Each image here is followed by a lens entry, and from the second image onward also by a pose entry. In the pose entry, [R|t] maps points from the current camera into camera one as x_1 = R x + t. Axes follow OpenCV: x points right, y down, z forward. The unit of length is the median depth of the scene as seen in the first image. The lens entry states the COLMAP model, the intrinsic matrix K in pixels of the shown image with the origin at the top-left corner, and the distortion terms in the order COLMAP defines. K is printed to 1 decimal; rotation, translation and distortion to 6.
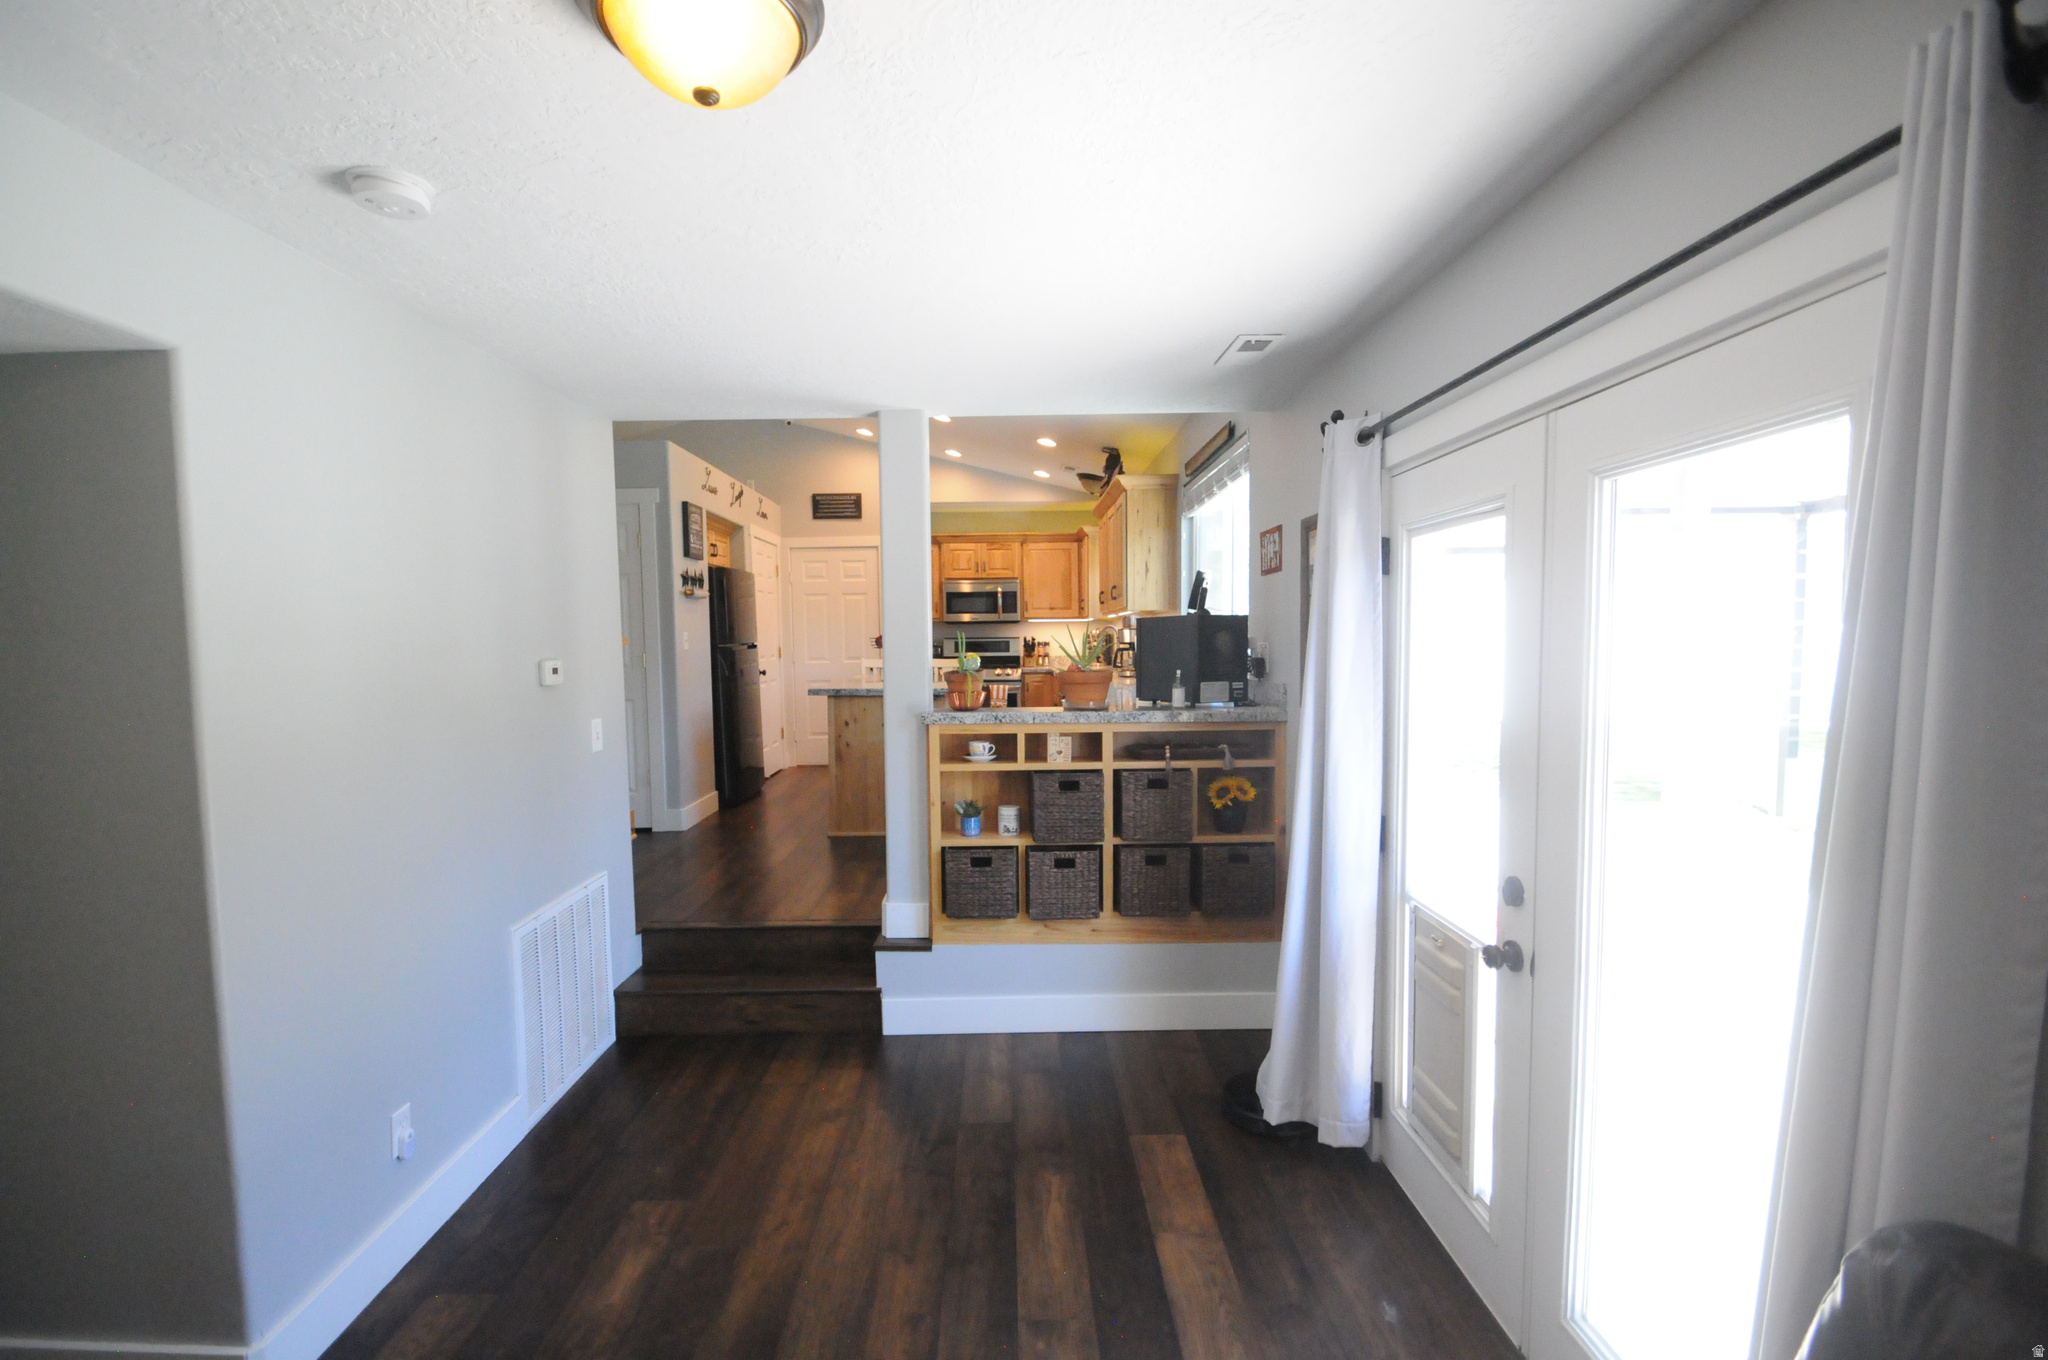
lens RADIAL K [[890.2, 0, 1004.4], [0, 890.2, 696.0], [0, 0, 1]] dist [0.003429, -0.011125]
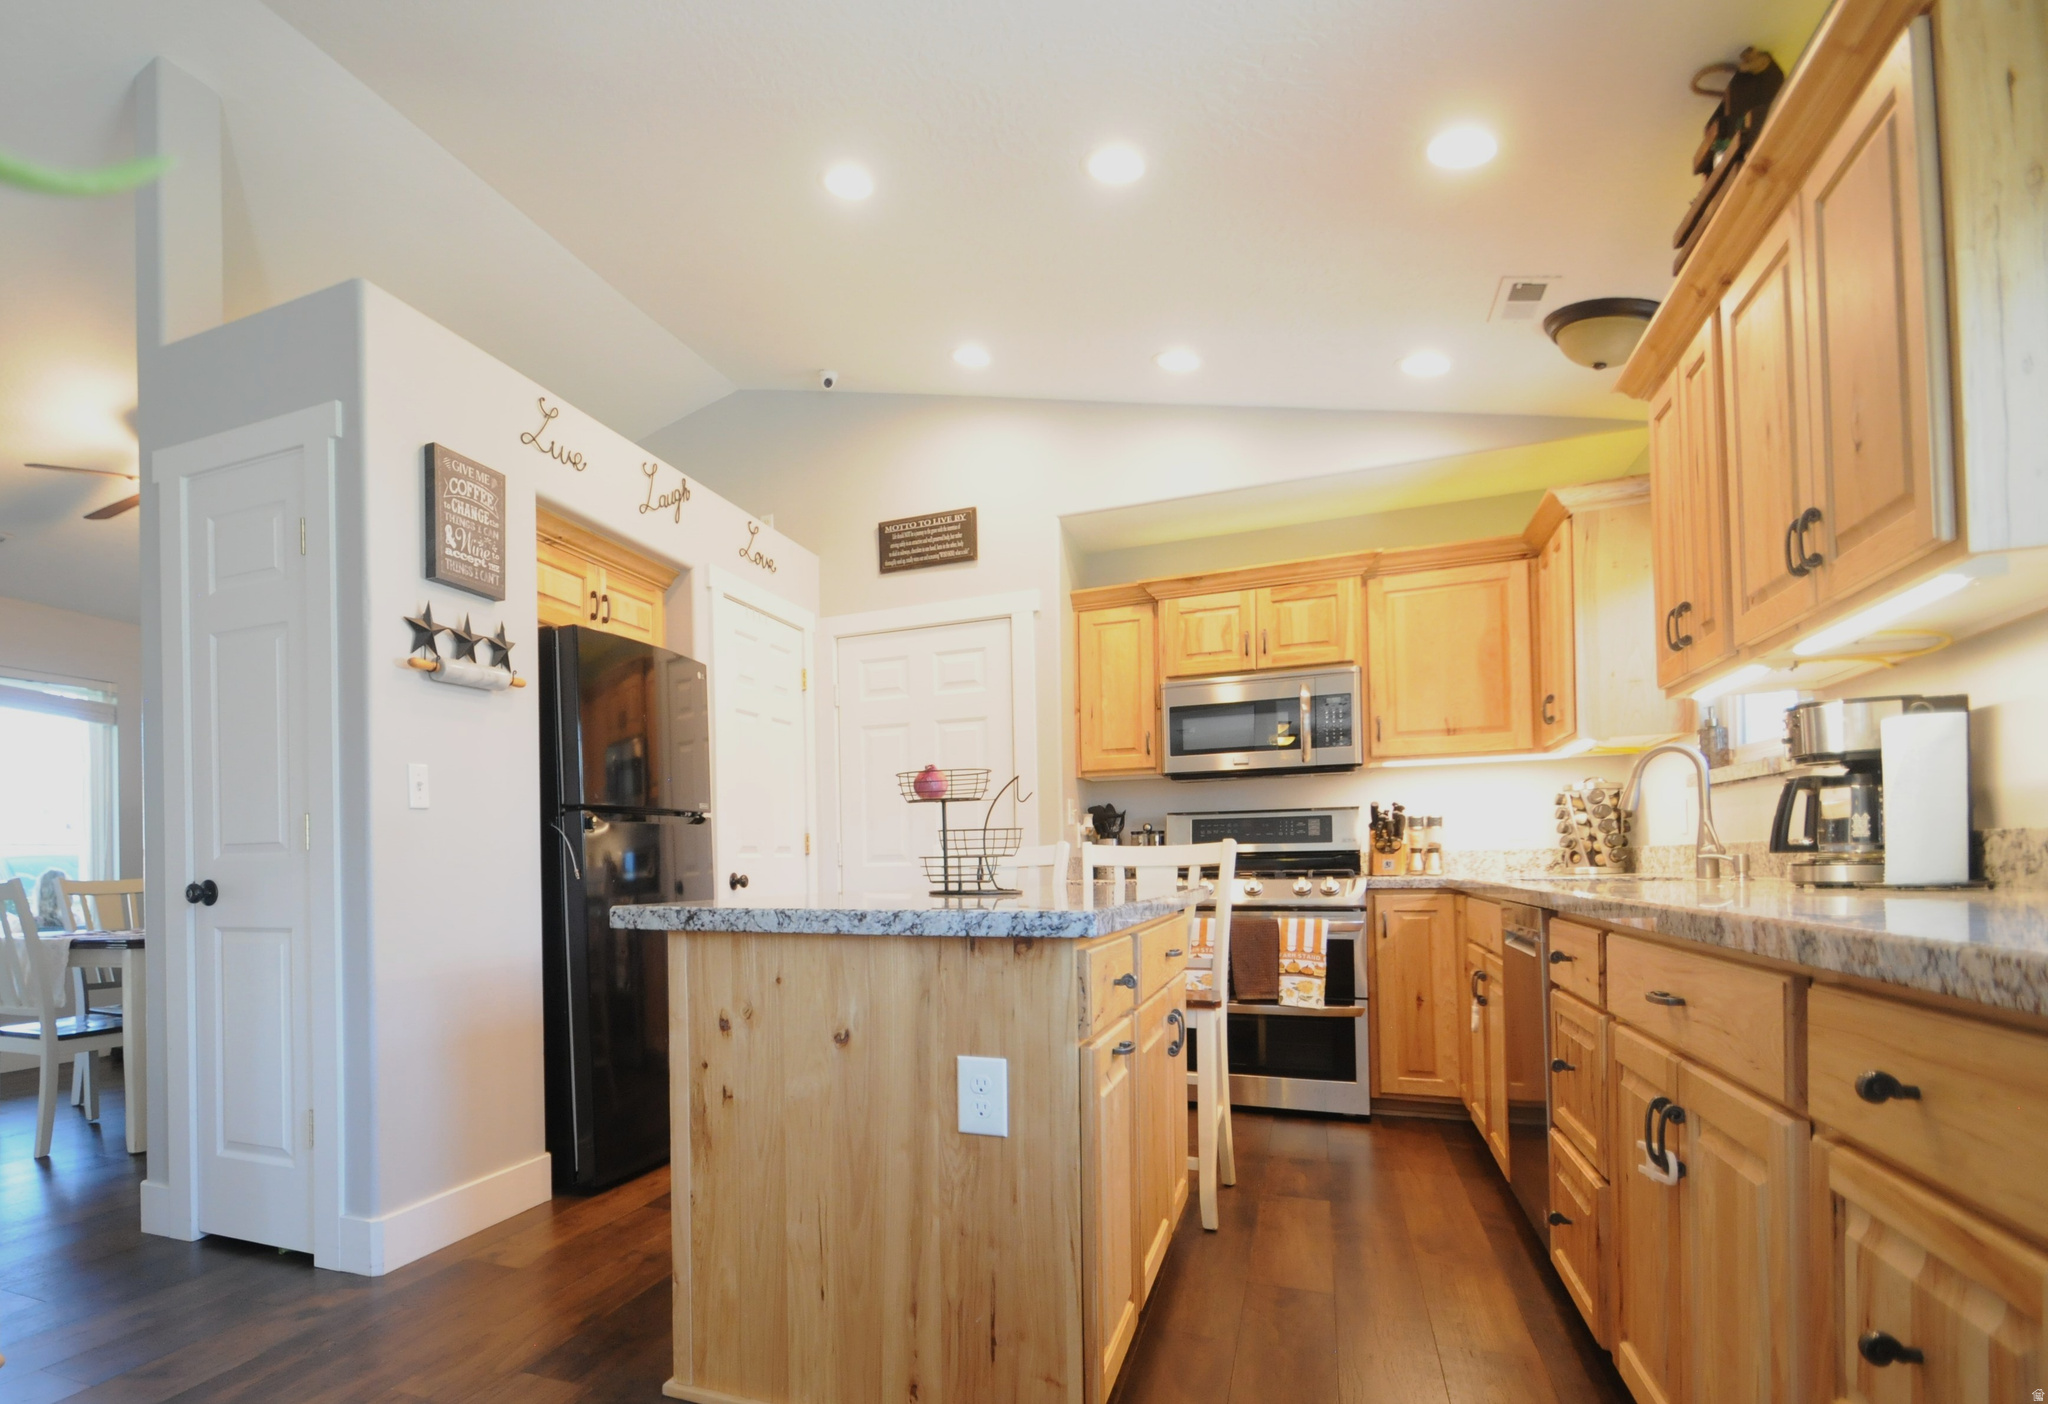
lens RADIAL K [[1100.3, 0, 759.6], [0, 1100.3, 854.1], [0, 0, 1]] dist [0.012158, -0.002608]
pose [[0.889411, -0.006466, -0.457063, 0.007687], [-0.026897, 0.997427, -0.066450, -0.003218], [0.456316, 0.071395, 0.886949, 0.970002]]
